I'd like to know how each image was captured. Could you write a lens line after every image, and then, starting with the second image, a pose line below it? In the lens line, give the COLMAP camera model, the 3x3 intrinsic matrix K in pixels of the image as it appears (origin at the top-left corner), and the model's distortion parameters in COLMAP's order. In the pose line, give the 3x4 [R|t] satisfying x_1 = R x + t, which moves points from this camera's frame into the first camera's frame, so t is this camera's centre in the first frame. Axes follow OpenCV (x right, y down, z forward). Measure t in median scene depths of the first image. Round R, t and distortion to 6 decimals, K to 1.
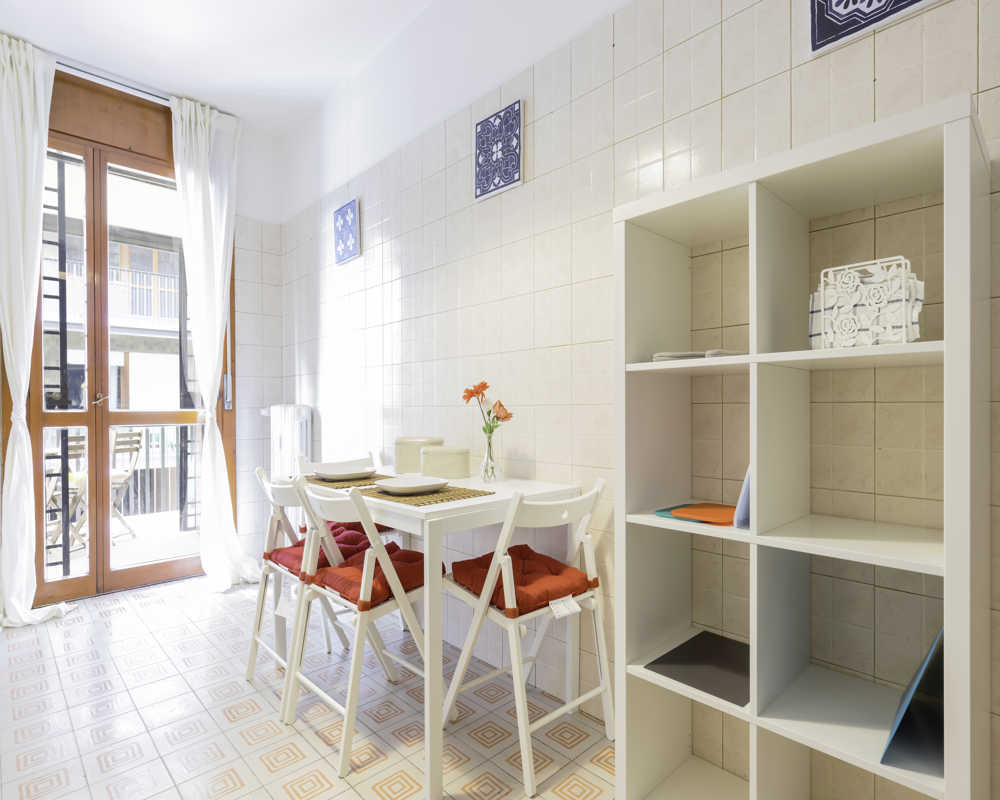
lens RADIAL K [[537.1, 0, 500.0], [0, 537.1, 400.0], [0, 0, 1]] dist [-0.015511, 0.001997]
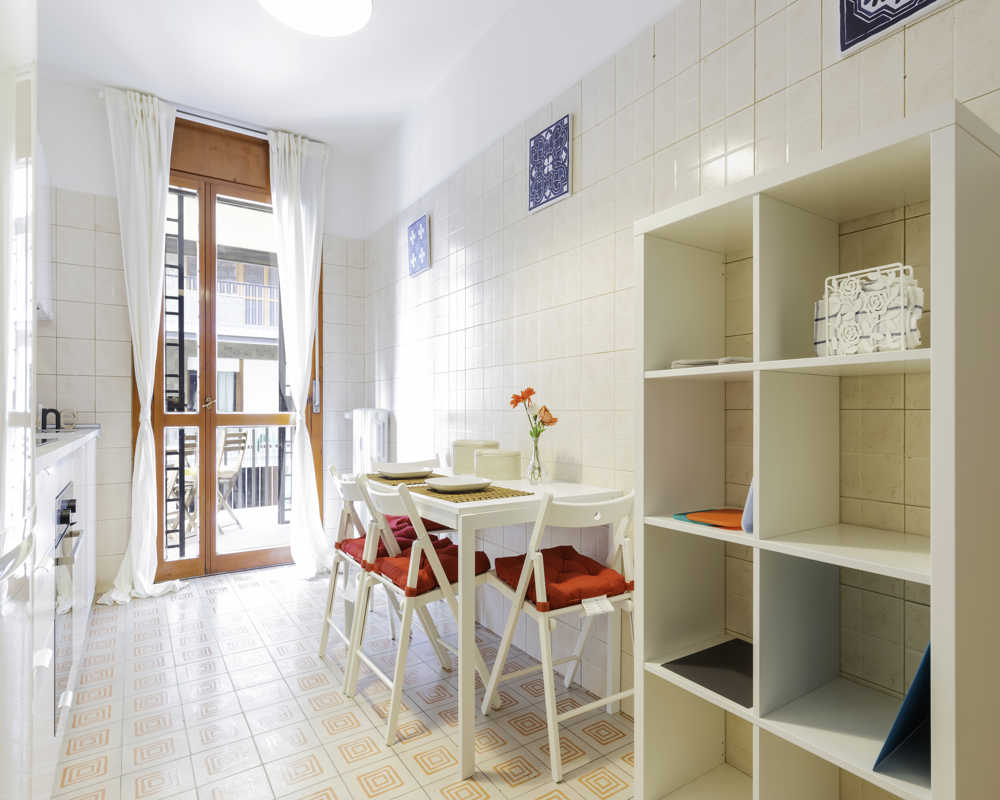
lens RADIAL K [[552.8, 0, 496.5], [0, 552.8, 399.8], [0, 0, 1]] dist [-0.014712, -0.000198]
pose [[0.983776, 0.001865, -0.179392, 0.088120], [-0.003240, 0.999968, -0.007370, -0.002114], [0.179373, 0.007831, 0.983750, -0.062673]]
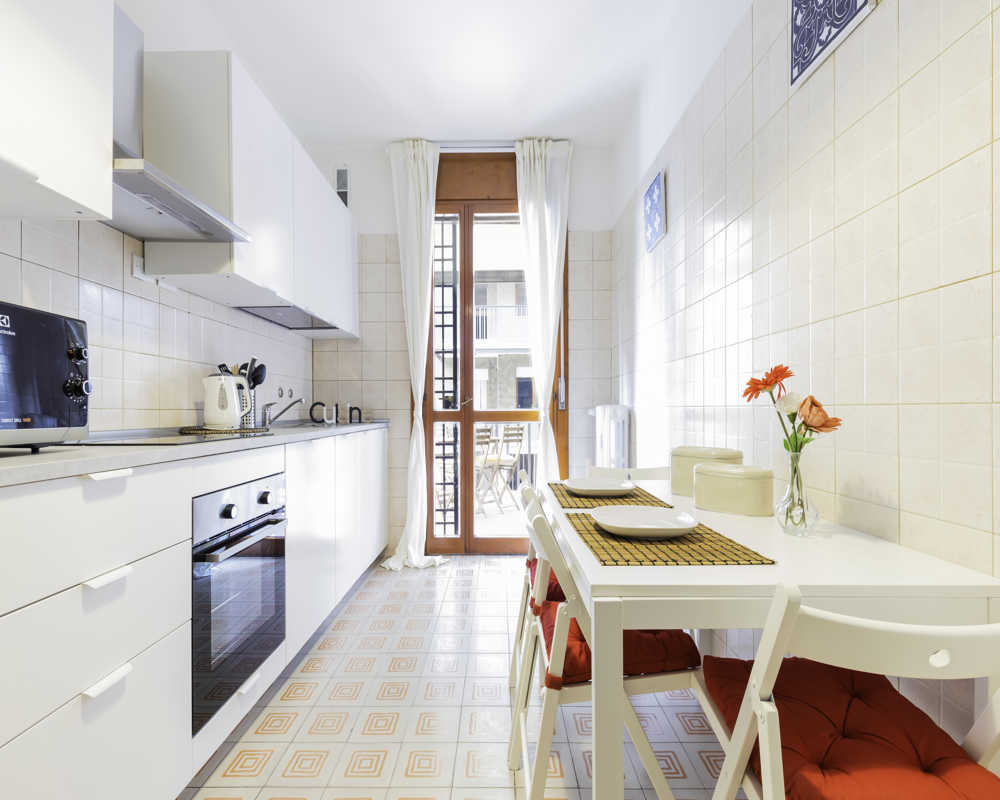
lens RADIAL K [[462.1, 0, 489.6], [0, 462.1, 406.5], [0, 0, 1]] dist [0.000144, -0.000819]
pose [[0.710330, -0.000184, -0.703869, 0.091624], [0.007931, 0.999939, 0.007742, 0.004920], [0.703825, -0.011081, 0.710287, 0.357338]]
